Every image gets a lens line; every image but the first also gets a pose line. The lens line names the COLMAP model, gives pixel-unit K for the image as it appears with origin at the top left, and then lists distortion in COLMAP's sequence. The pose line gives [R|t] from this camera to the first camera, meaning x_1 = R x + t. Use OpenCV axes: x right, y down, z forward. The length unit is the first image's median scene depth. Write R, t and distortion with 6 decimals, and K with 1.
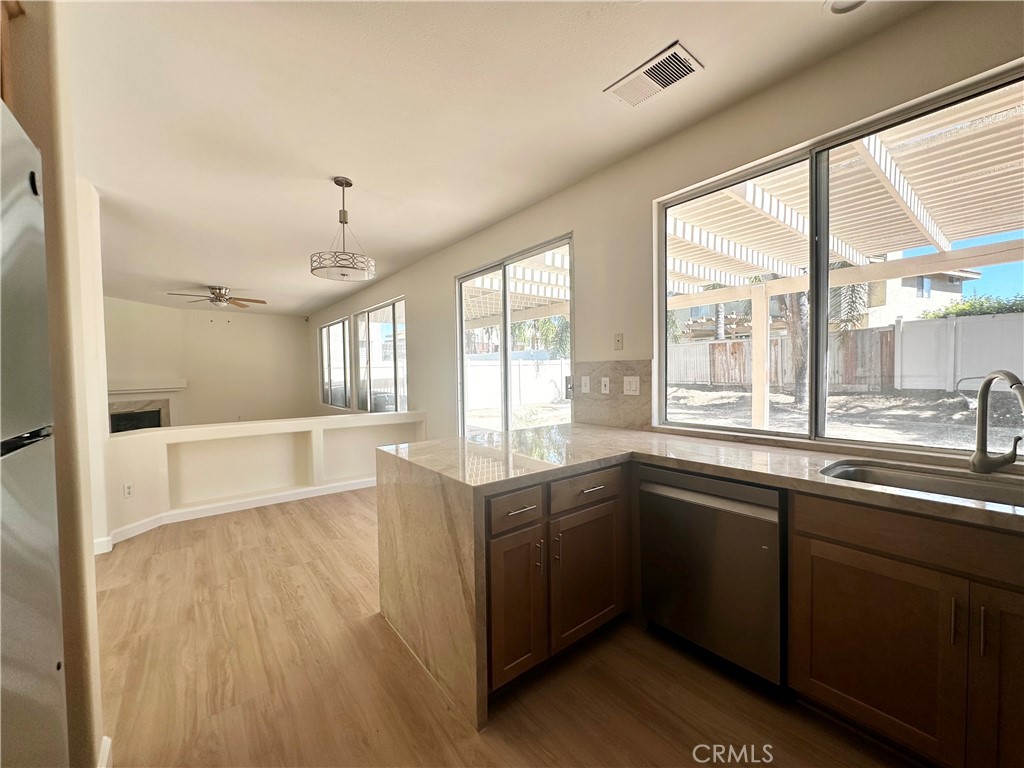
lens RADIAL K [[410.2, 0, 513.9], [0, 410.2, 386.8], [0, 0, 1]] dist [-0.002785, 0.001147]
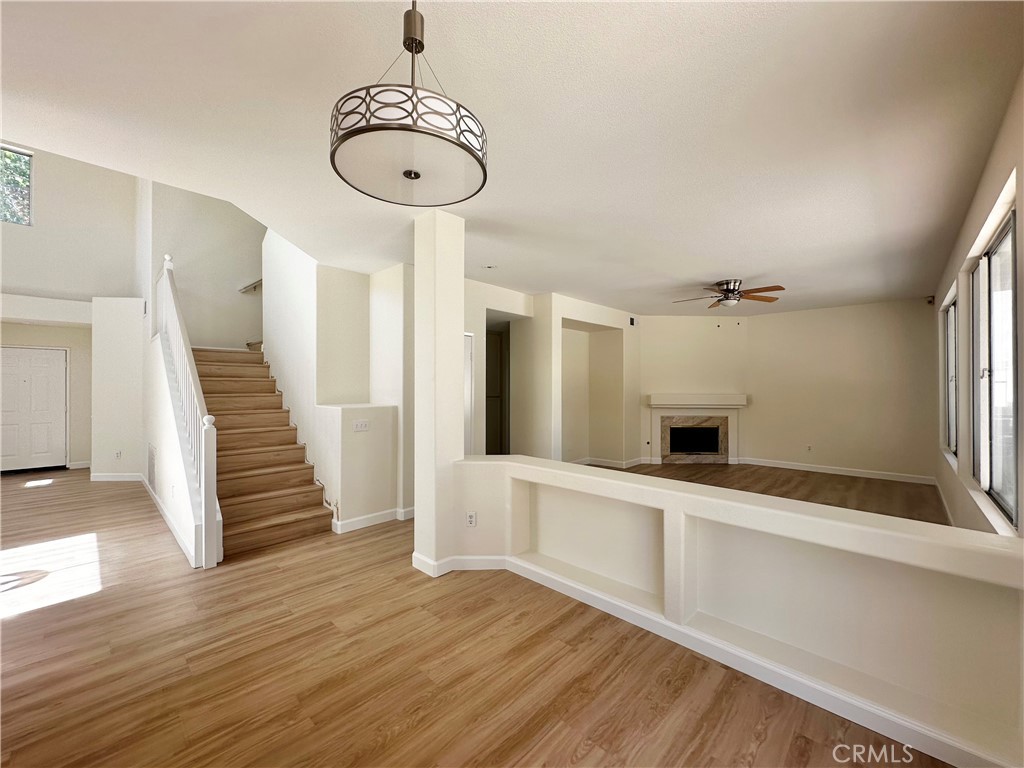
lens RADIAL K [[410.2, 0, 506.9], [0, 410.2, 387.4], [0, 0, 1]] dist [-0.002785, 0.001147]
pose [[0.136620, 0.016661, -0.990483, -0.002978], [-0.041380, 0.999082, 0.011098, -0.057545], [0.989759, 0.039470, 0.137184, 0.867499]]
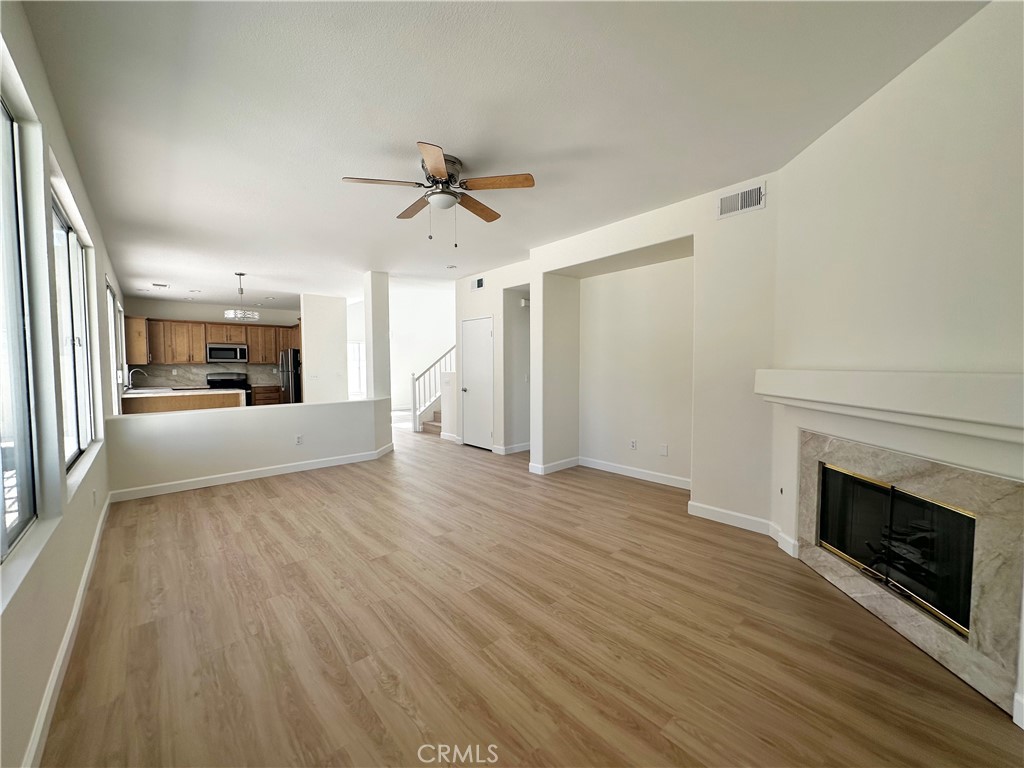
lens RADIAL K [[410.2, 0, 514.9], [0, 410.2, 385.1], [0, 0, 1]] dist [-0.002785, 0.001147]
pose [[-0.997563, 0.025697, -0.064864, -1.389388], [0.020137, 0.996180, 0.084965, -0.075331], [0.066800, 0.083451, -0.994270, 2.643103]]
